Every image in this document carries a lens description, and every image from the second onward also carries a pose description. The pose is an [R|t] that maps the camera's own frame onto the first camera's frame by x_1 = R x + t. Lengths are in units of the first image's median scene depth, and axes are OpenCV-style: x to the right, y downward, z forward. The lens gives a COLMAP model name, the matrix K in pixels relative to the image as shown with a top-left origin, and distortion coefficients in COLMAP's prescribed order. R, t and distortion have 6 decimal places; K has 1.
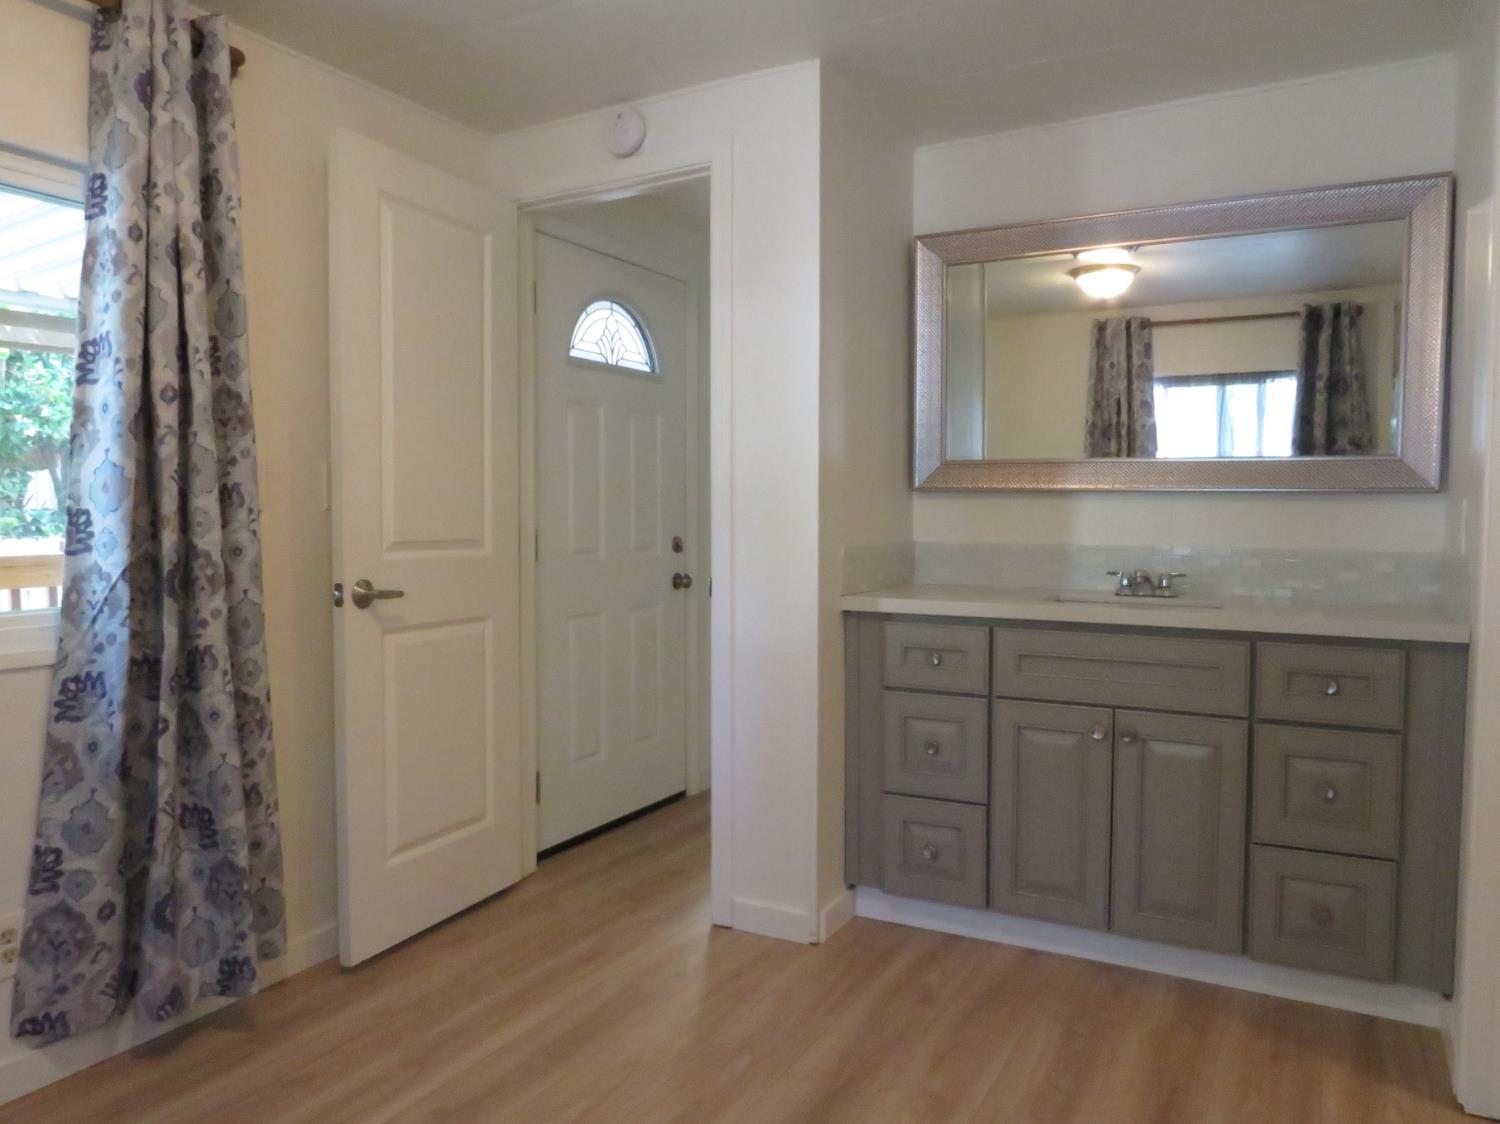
lens RADIAL K [[1062.5, 0, 750.0], [0, 1062.5, 562.0], [0, 0, 1]] dist [0.004312, 0.004808]
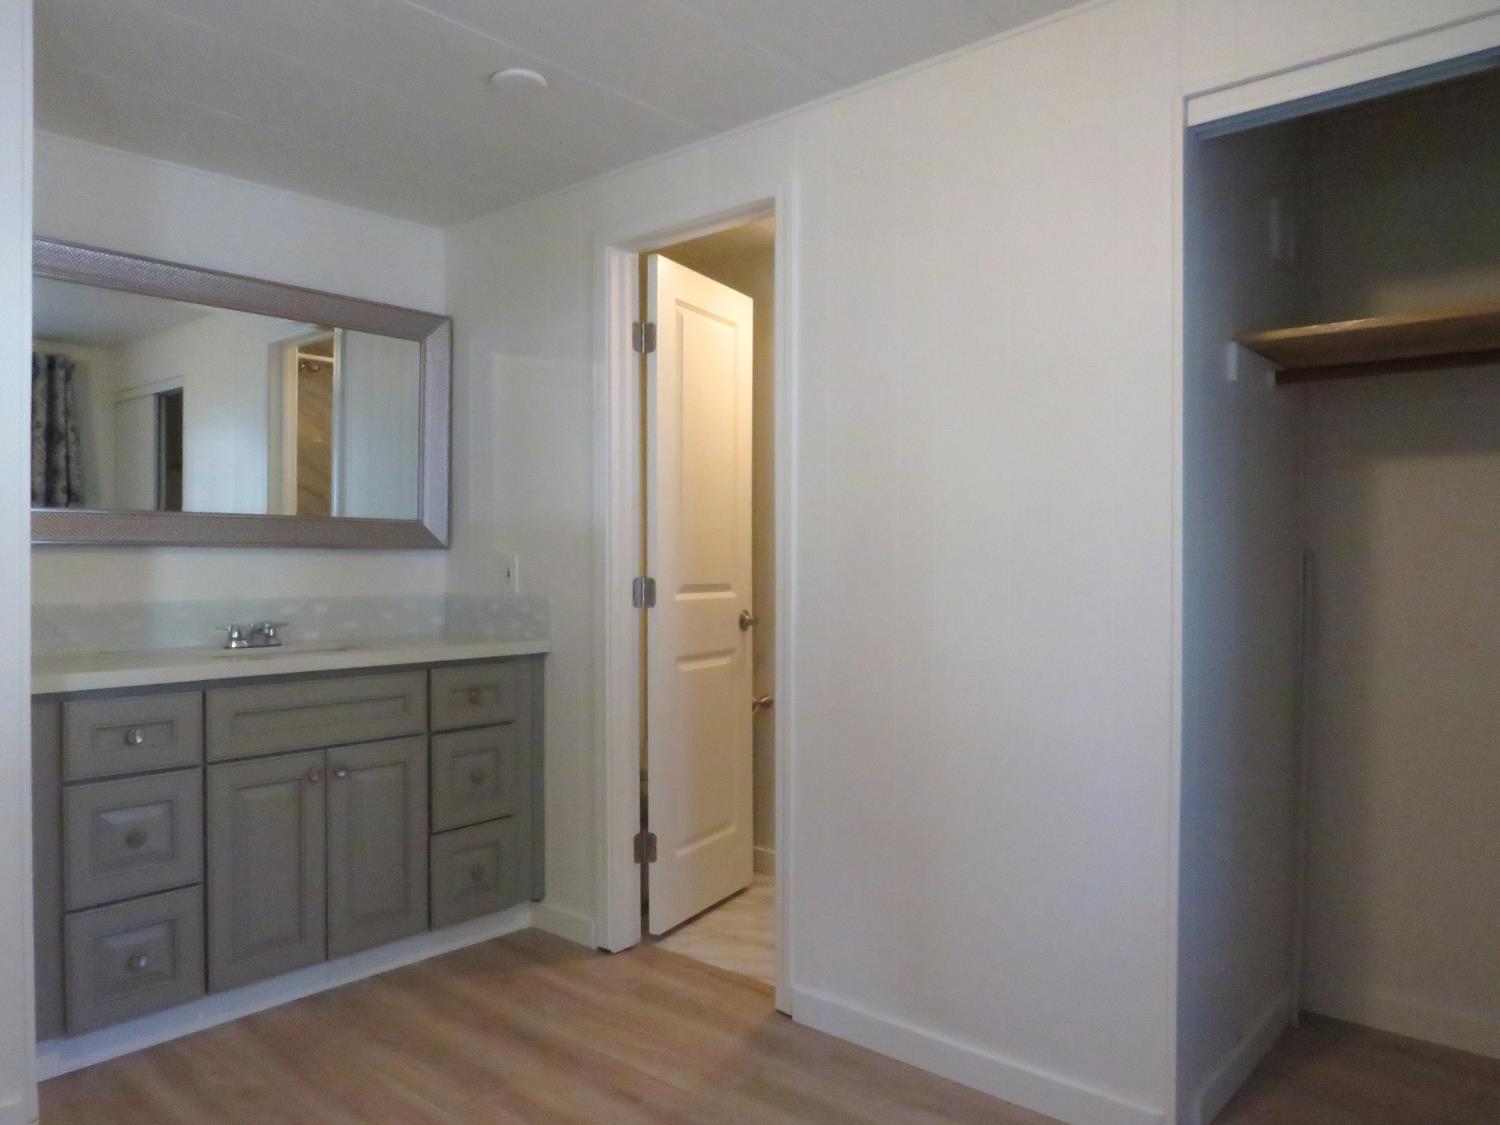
lens RADIAL K [[1089.2, 0, 750.0], [0, 1089.2, 562.5], [0, 0, 1]] dist [-0.005553, -0.004929]
pose [[0.241166, -0.008928, 0.970443, -0.589204], [0.054719, 0.998492, -0.004412, -0.020630], [-0.968940, 0.054166, 0.241291, 0.296084]]
